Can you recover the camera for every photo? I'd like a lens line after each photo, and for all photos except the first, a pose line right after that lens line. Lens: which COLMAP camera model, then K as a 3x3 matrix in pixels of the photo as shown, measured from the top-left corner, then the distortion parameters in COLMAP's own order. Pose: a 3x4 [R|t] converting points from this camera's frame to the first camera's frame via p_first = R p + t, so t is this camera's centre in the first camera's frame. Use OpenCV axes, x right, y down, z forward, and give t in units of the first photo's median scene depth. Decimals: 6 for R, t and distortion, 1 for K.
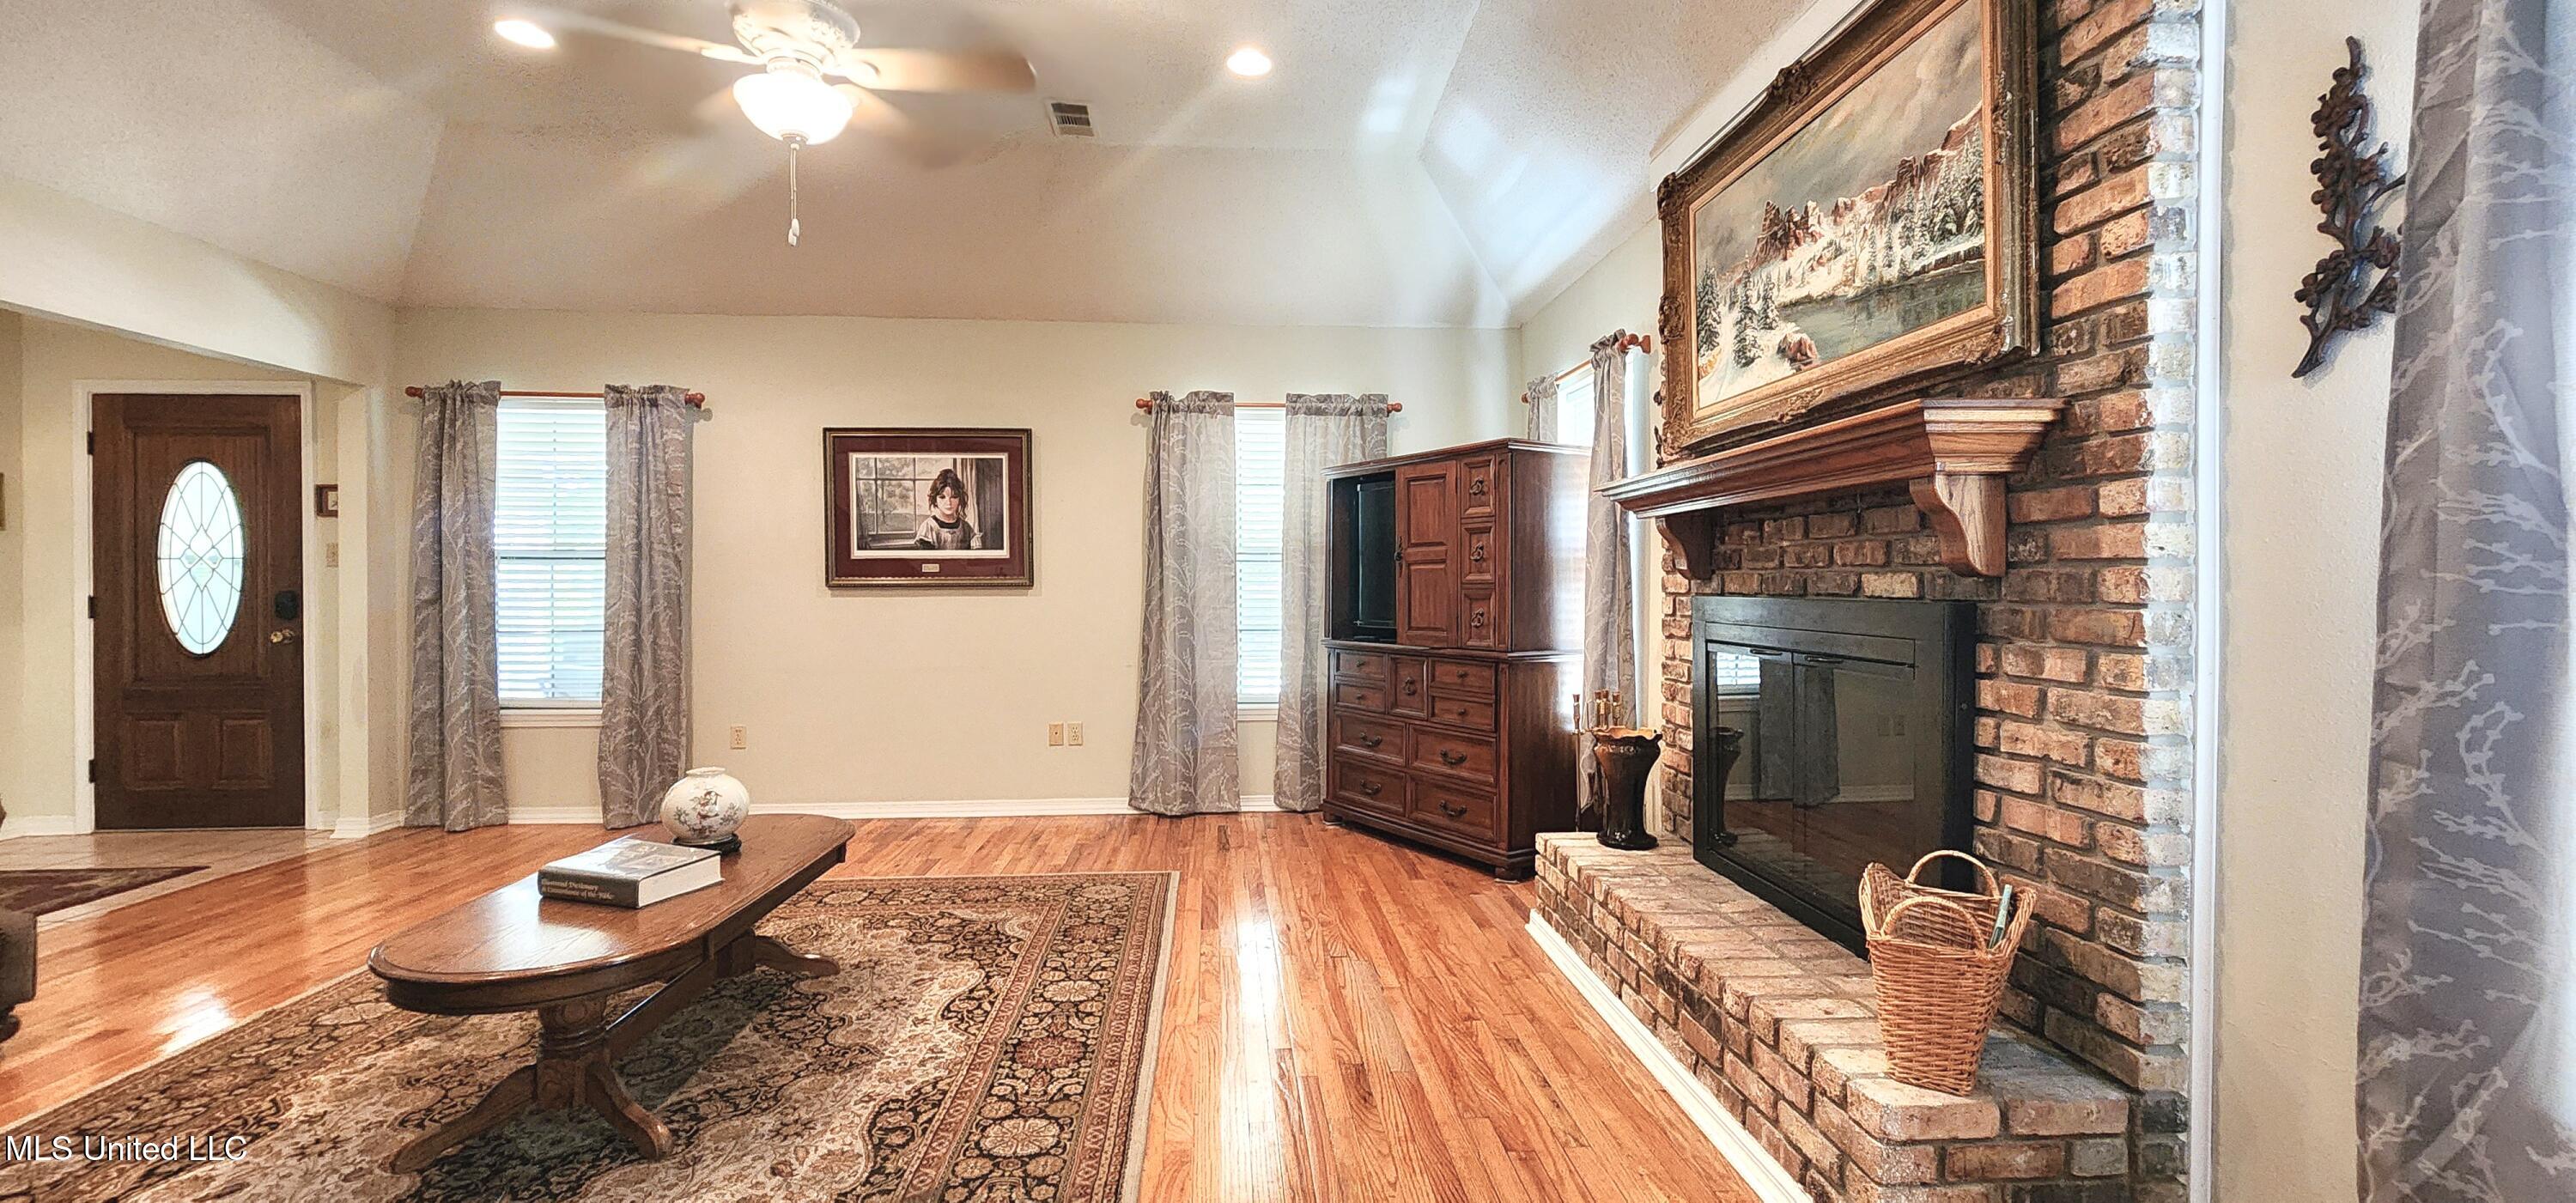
lens RADIAL K [[1099.1, 0, 1298.8], [0, 1099.1, 599.5], [0, 0, 1]] dist [0.000565, -0.000448]
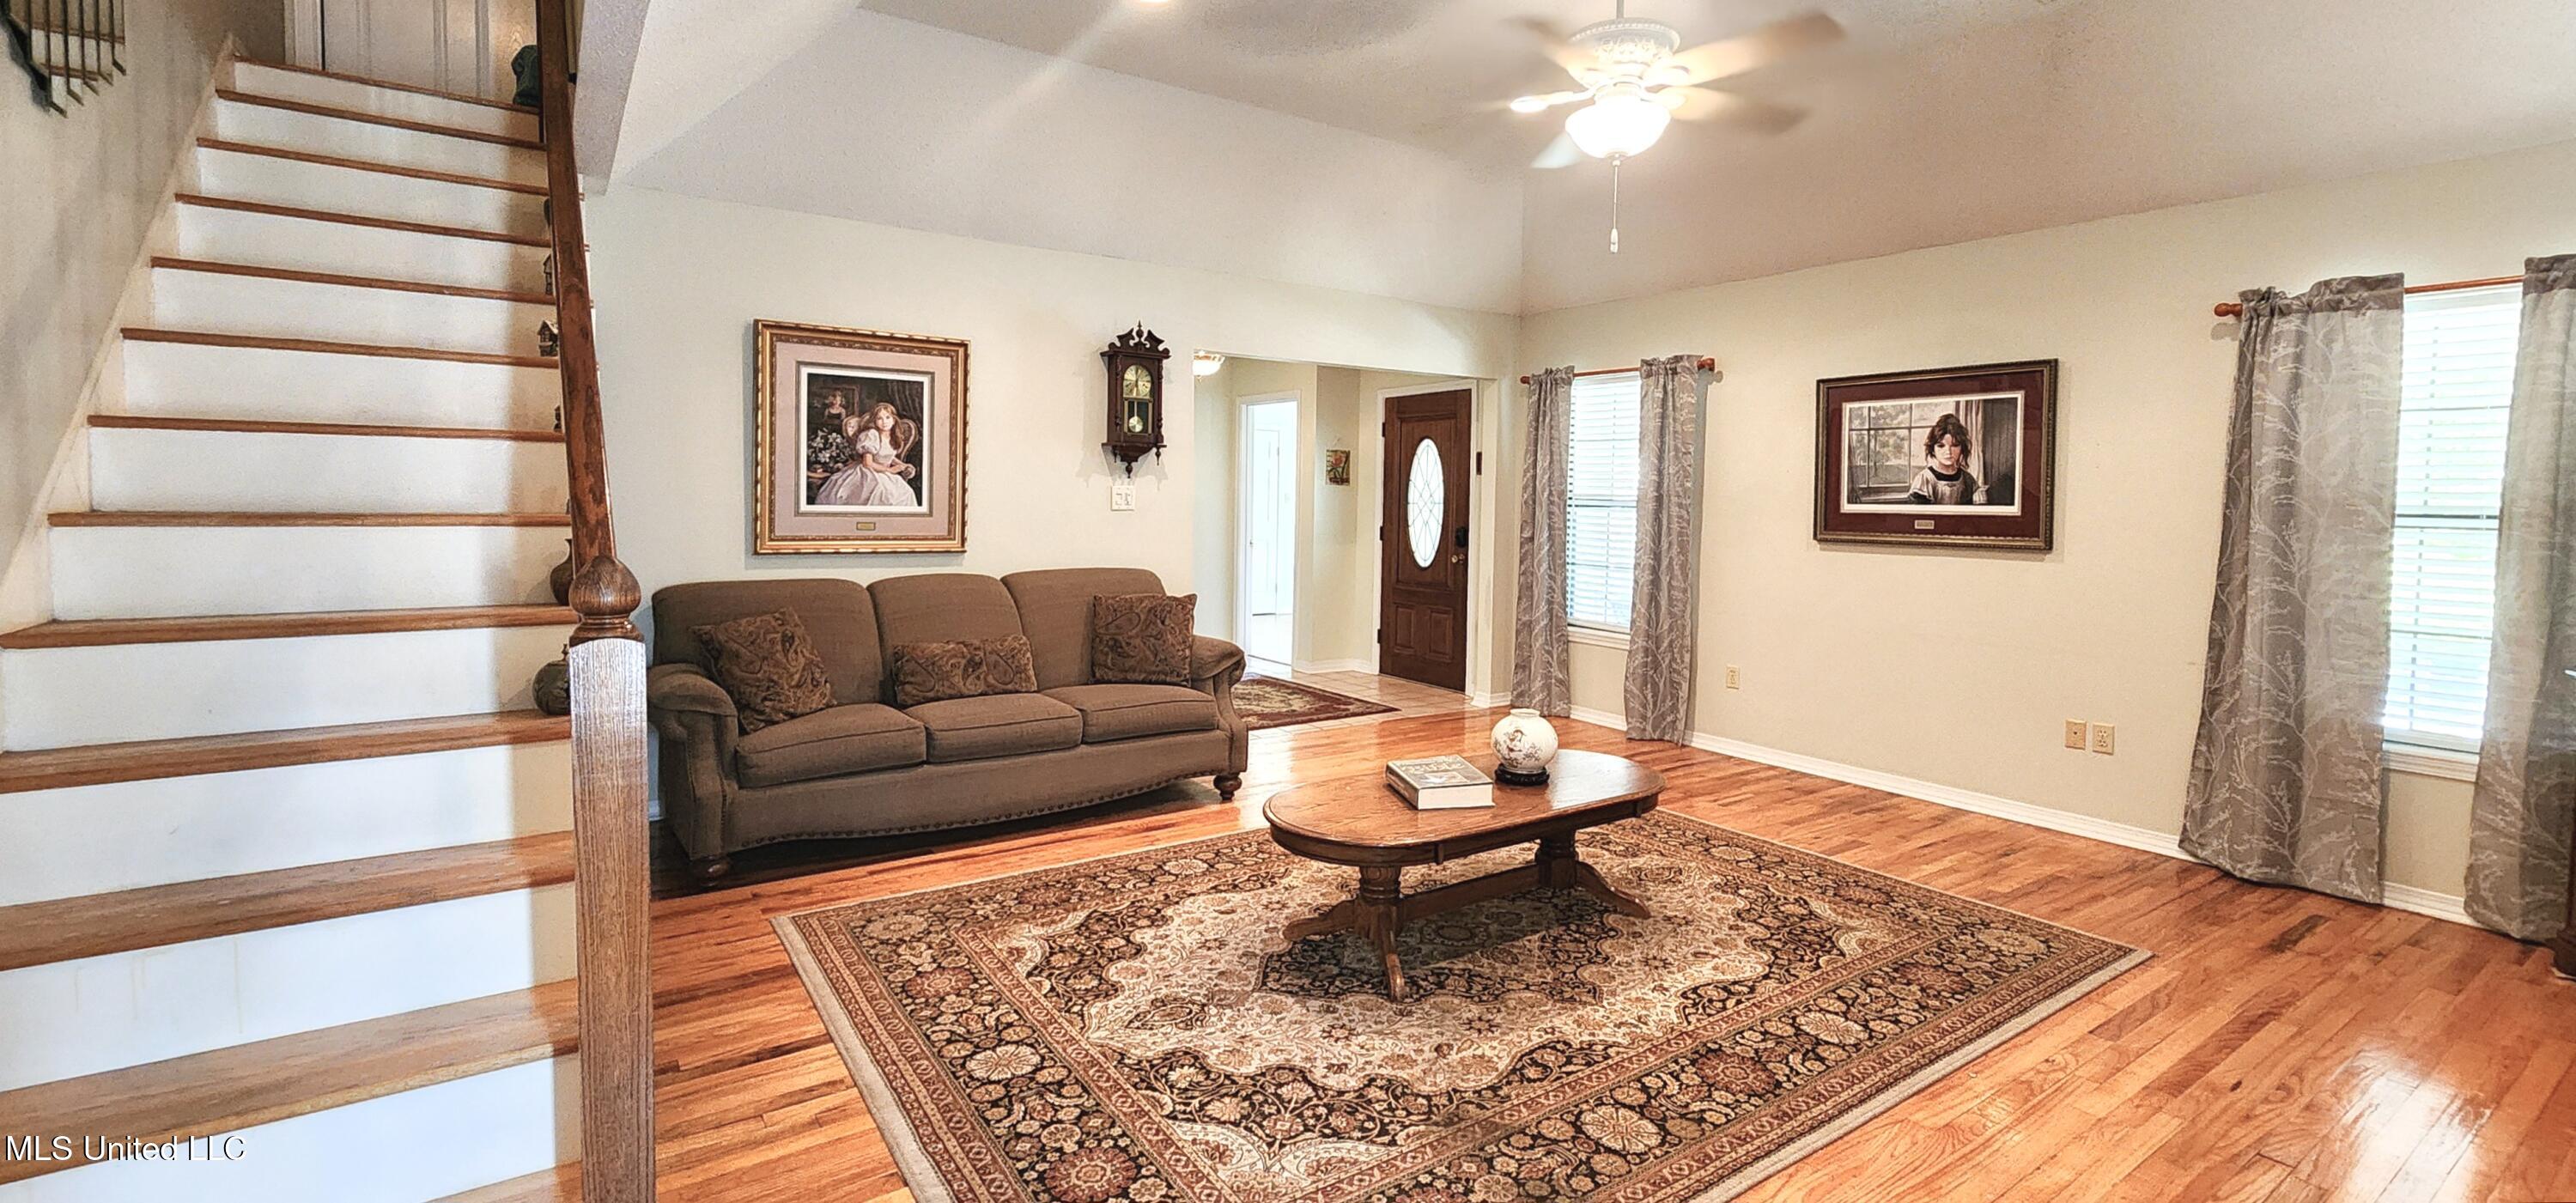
lens RADIAL K [[1084.4, 0, 1274.6], [0, 1084.4, 538.1], [0, 0, 1]] dist [-0.000392, -0.000336]
pose [[0.489375, 0.042772, -0.871024, 0.188540], [-0.026182, 0.999067, 0.034350, -0.035440], [0.871681, 0.005995, 0.490038, 0.098854]]
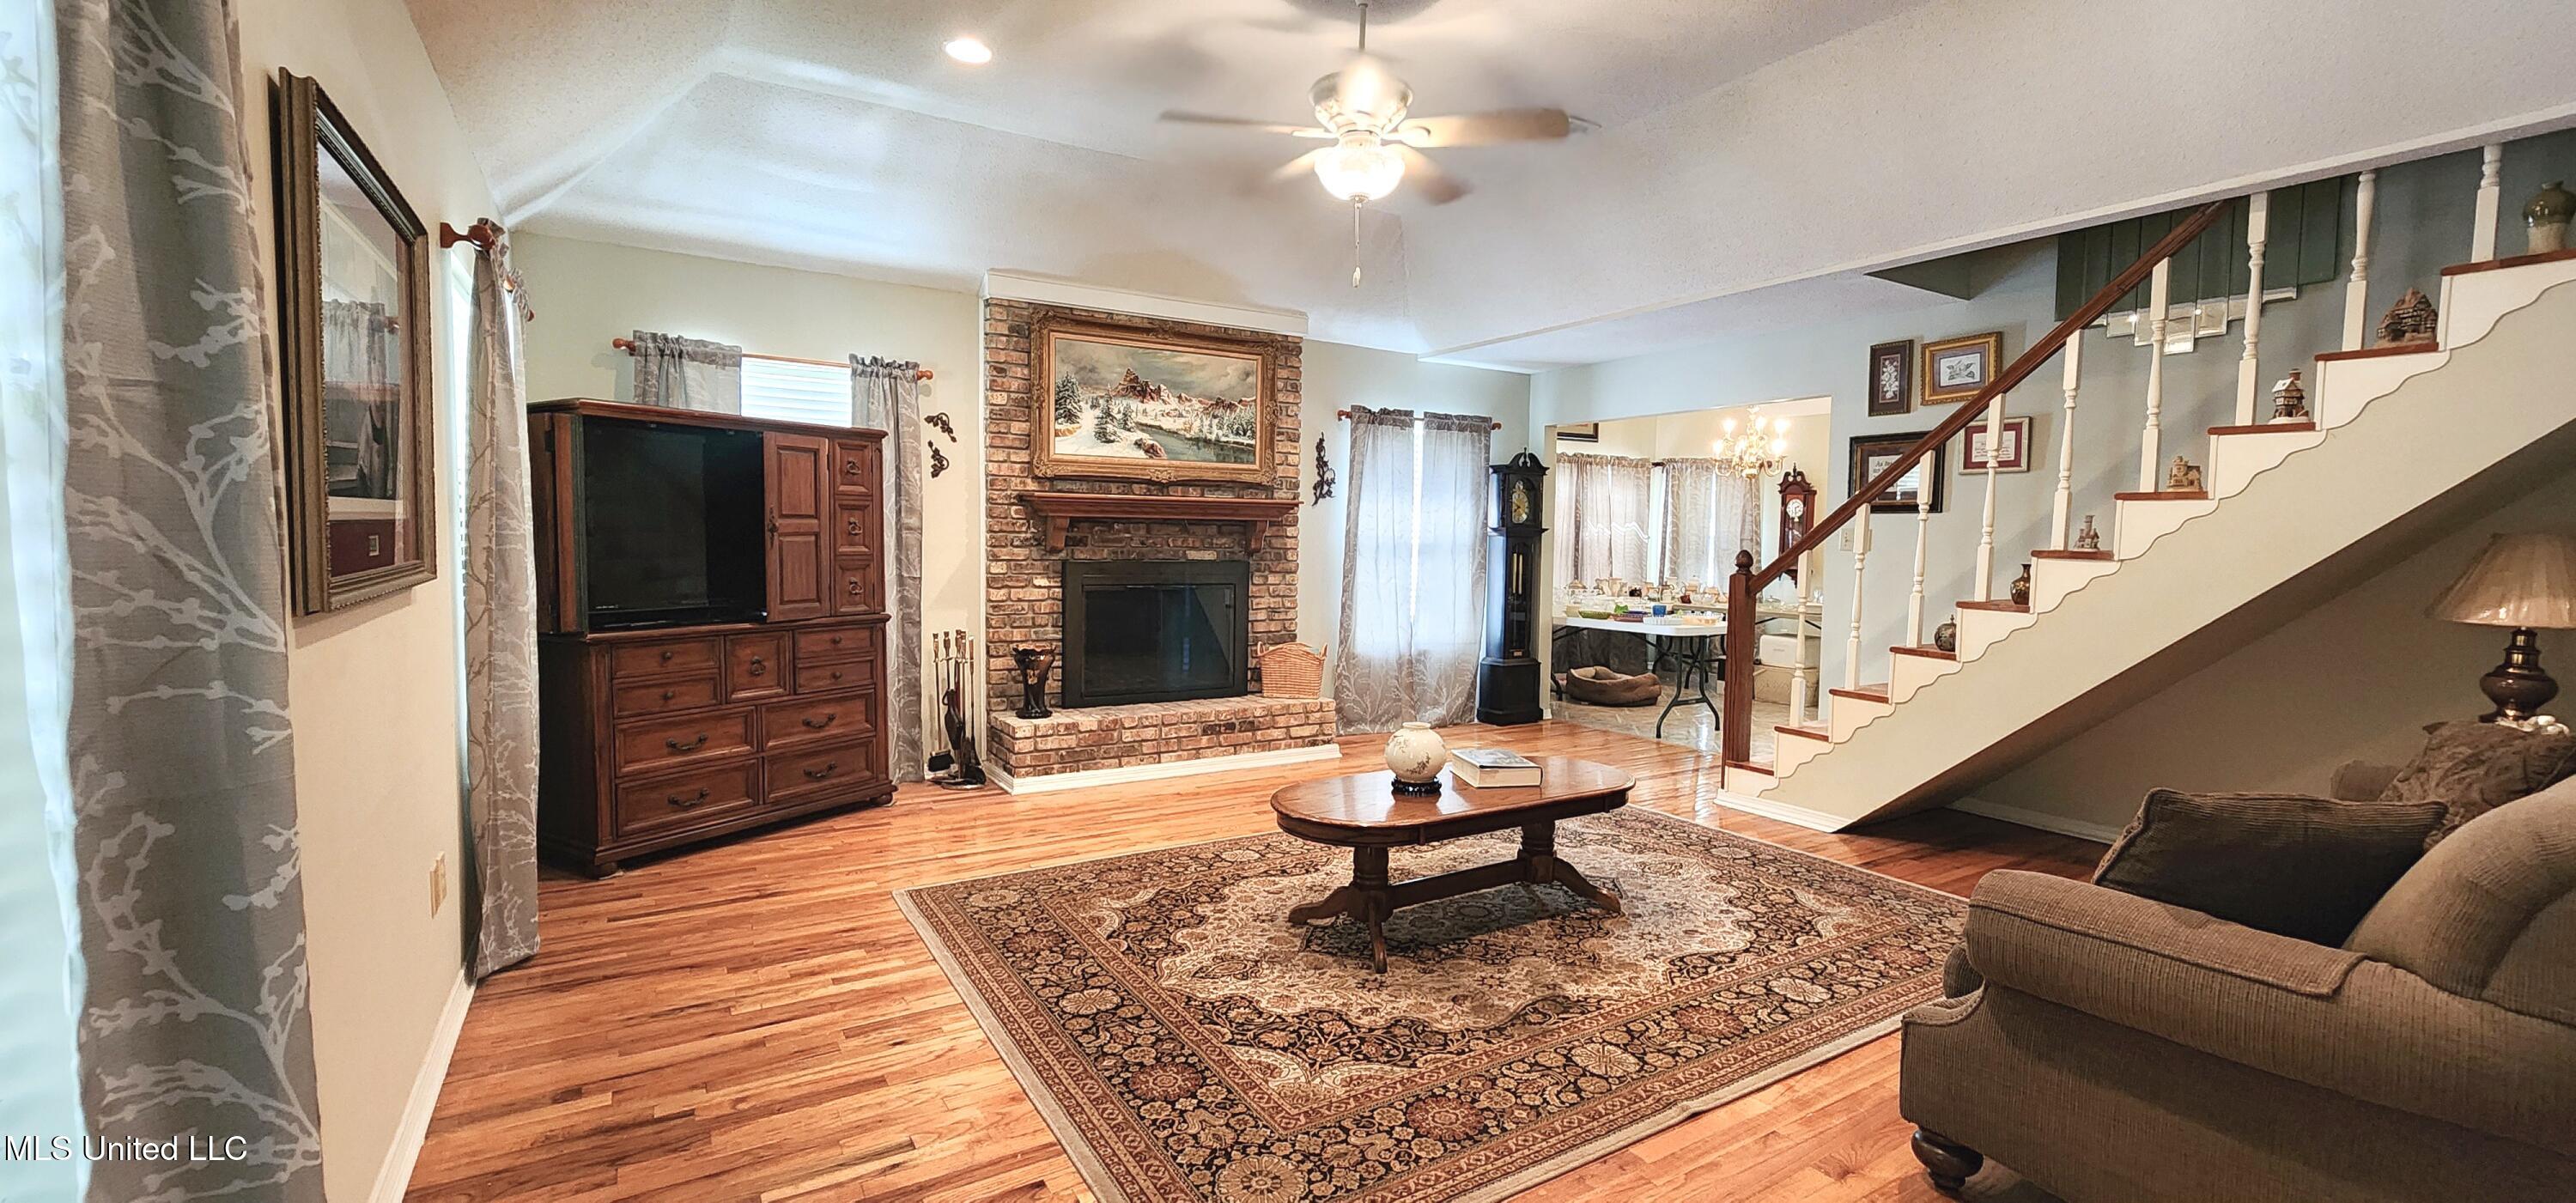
lens RADIAL K [[1134.7, 0, 1334.8], [0, 1134.7, 609.7], [0, 0, 1]] dist [0.001675, -0.000267]
pose [[-0.511629, -0.070424, 0.856316, -0.869103], [-0.008710, 0.997009, 0.076790, -0.042009], [-0.859163, 0.031829, -0.510712, 0.948283]]
